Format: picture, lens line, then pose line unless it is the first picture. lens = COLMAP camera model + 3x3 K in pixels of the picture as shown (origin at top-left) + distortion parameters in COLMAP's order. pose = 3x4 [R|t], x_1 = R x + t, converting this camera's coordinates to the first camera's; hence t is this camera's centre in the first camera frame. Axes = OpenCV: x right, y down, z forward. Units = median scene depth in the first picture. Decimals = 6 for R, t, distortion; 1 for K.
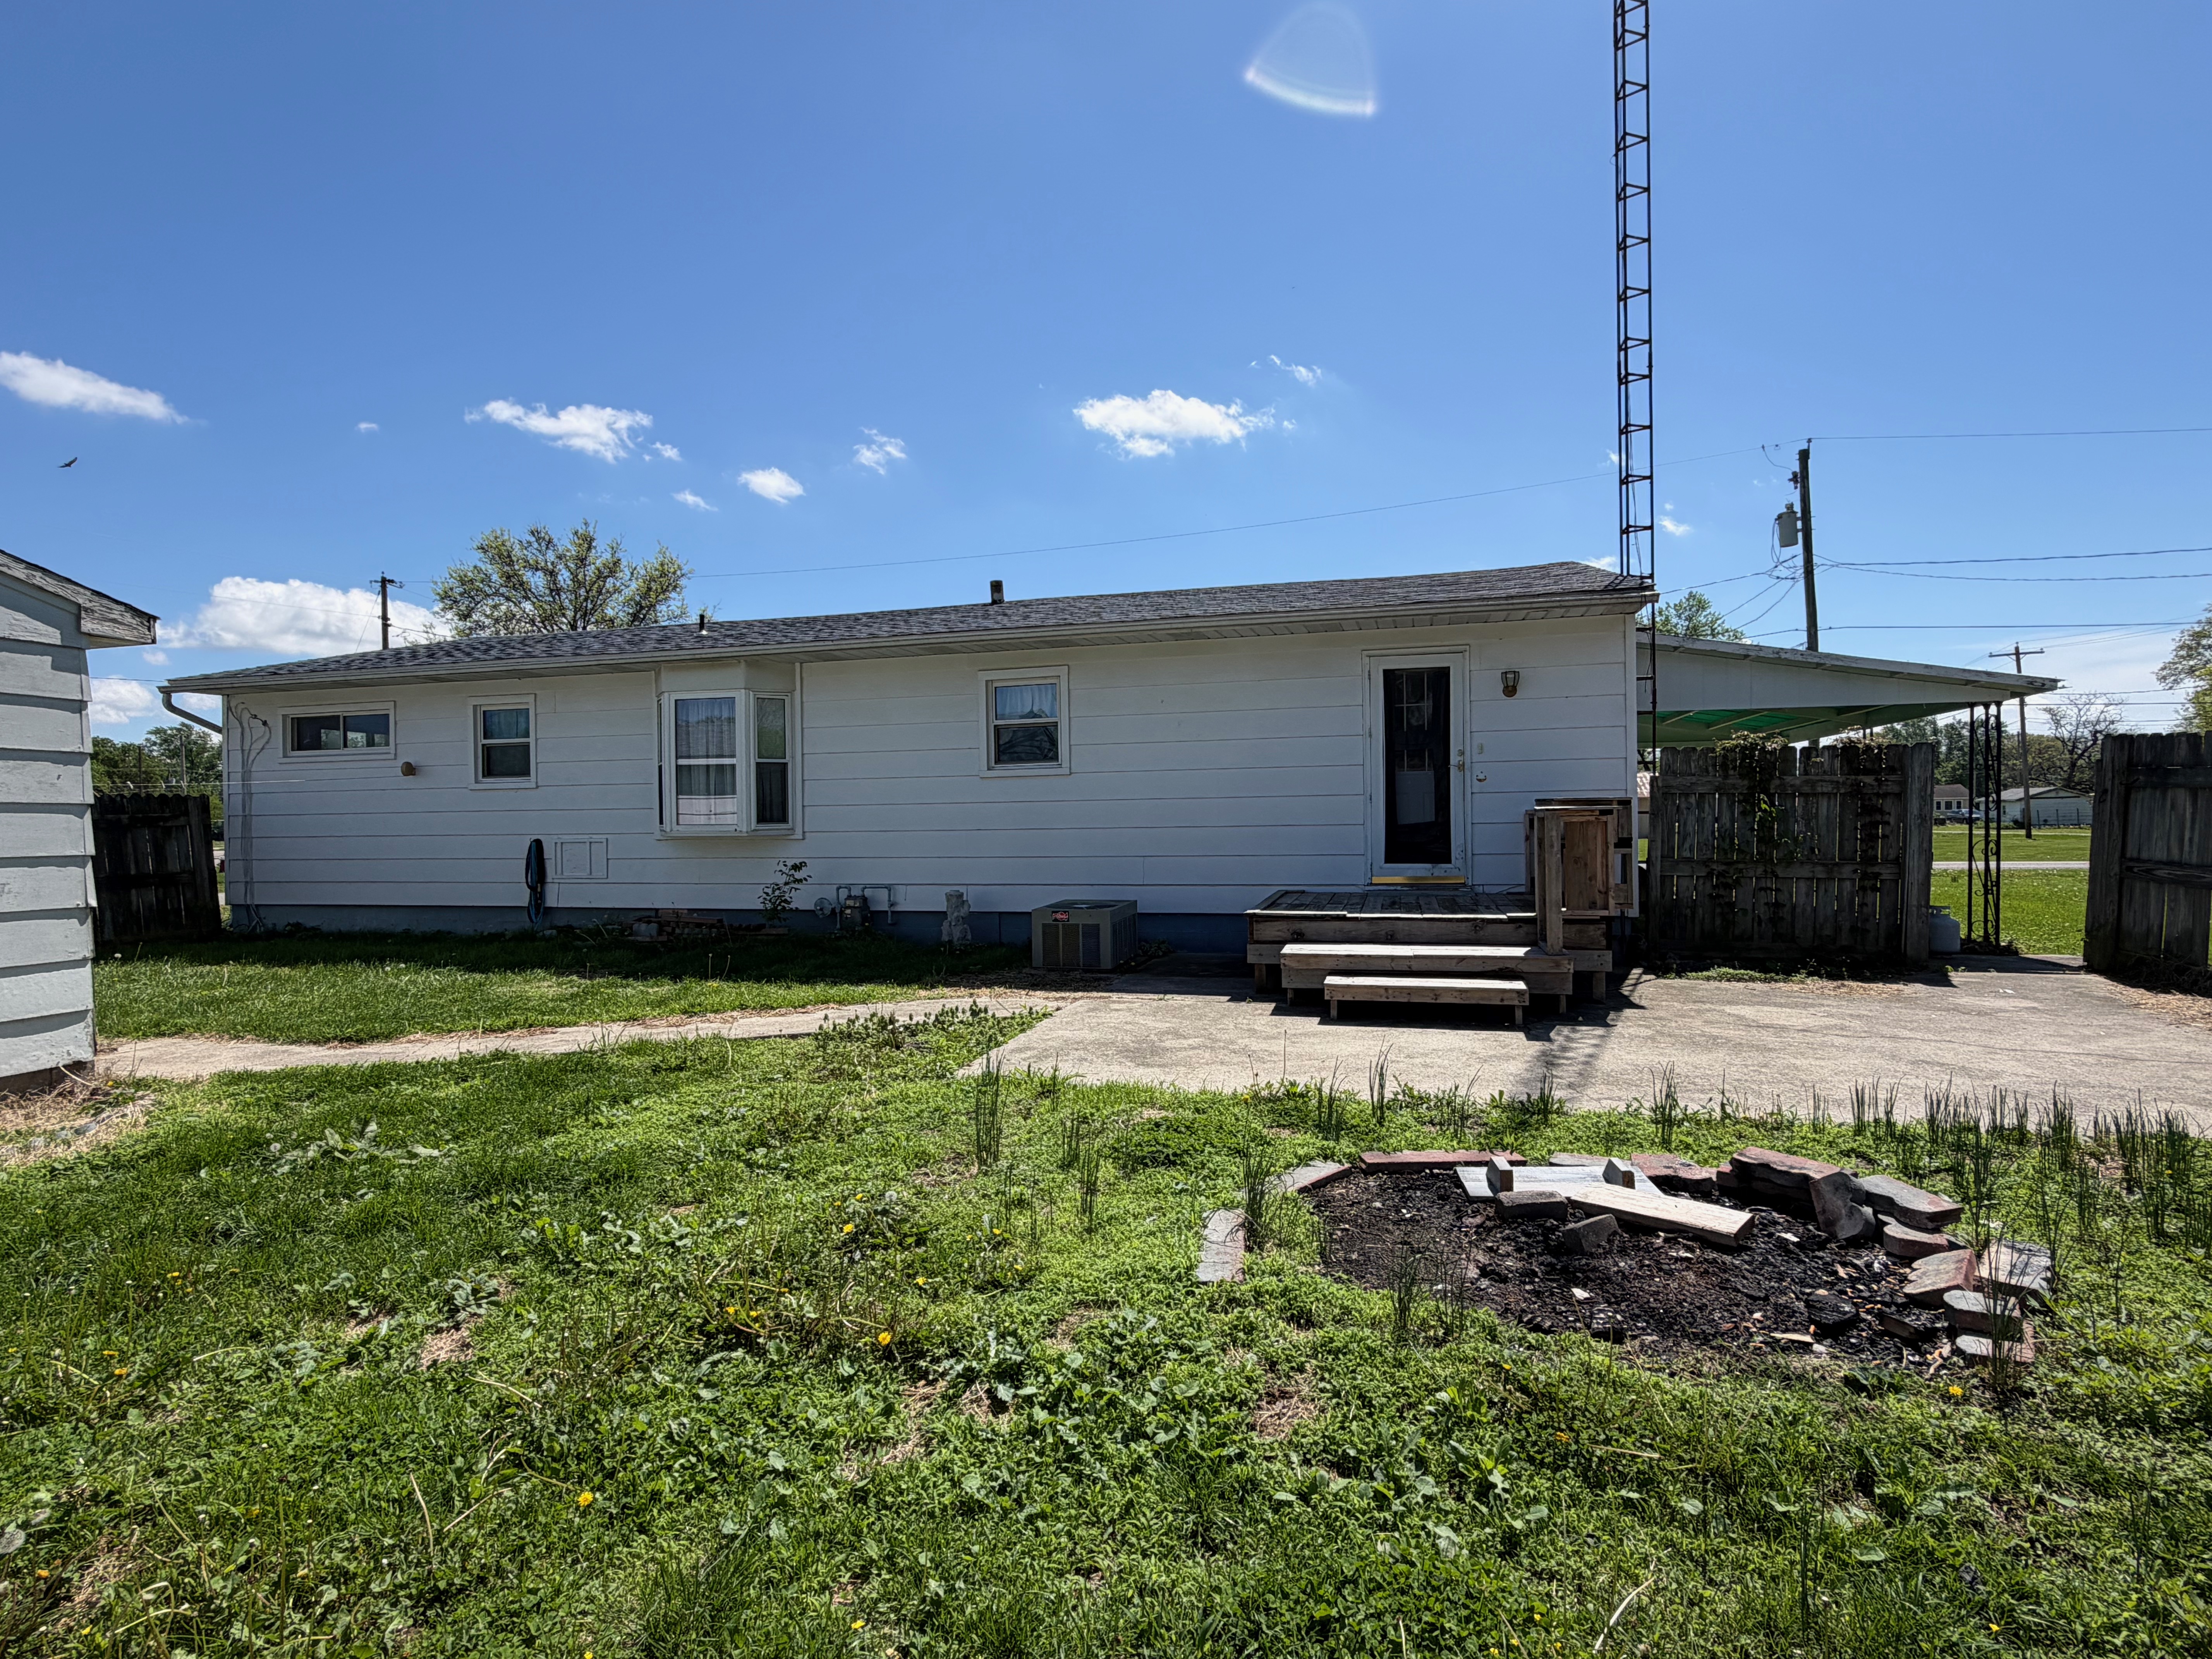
lens RADIAL K [[1102.2, 0, 1106.0], [0, 1102.2, 829.5], [0, 0, 1]] dist [0.000325, 0.000085]
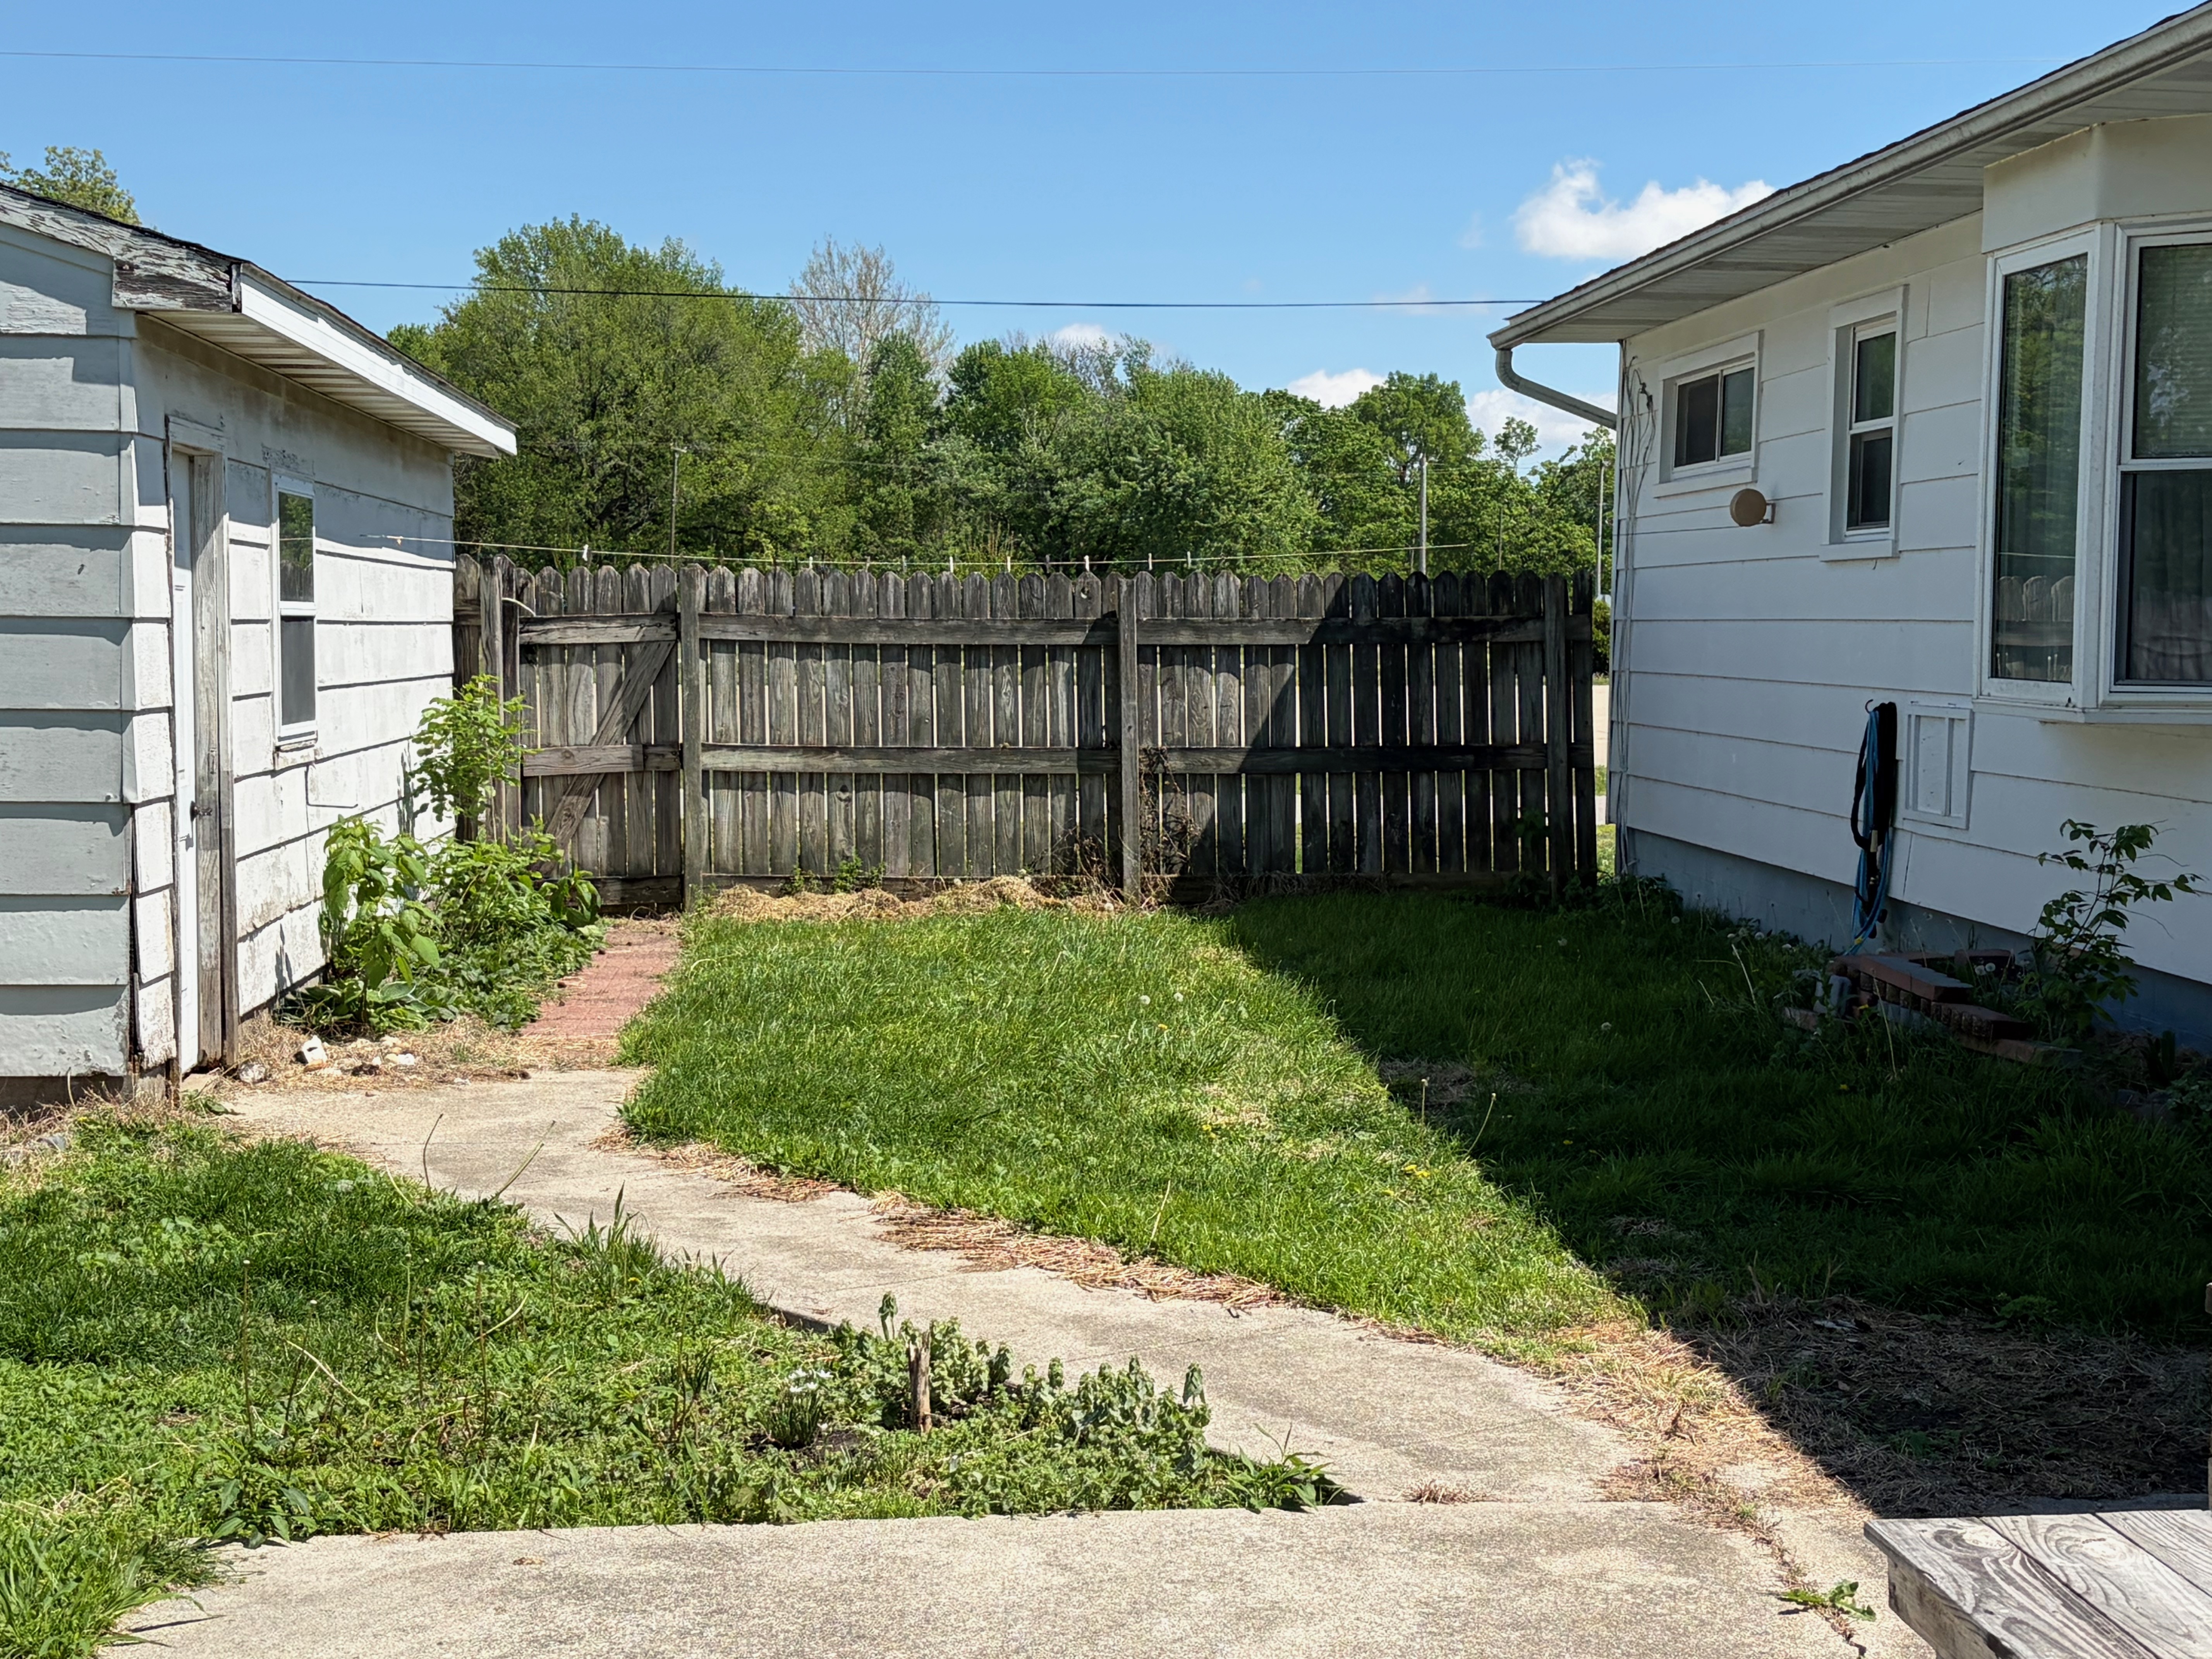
lens RADIAL K [[3166.1, 0, 1106.0], [0, 3166.1, 829.5], [0, 0, 1]] dist [-0.000302, 0.008093]
pose [[0.333448, 0.078289, -0.939512, 0.378723], [-0.020894, 0.996915, 0.075656, -0.024228], [0.942537, -0.005597, 0.334055, 0.470189]]
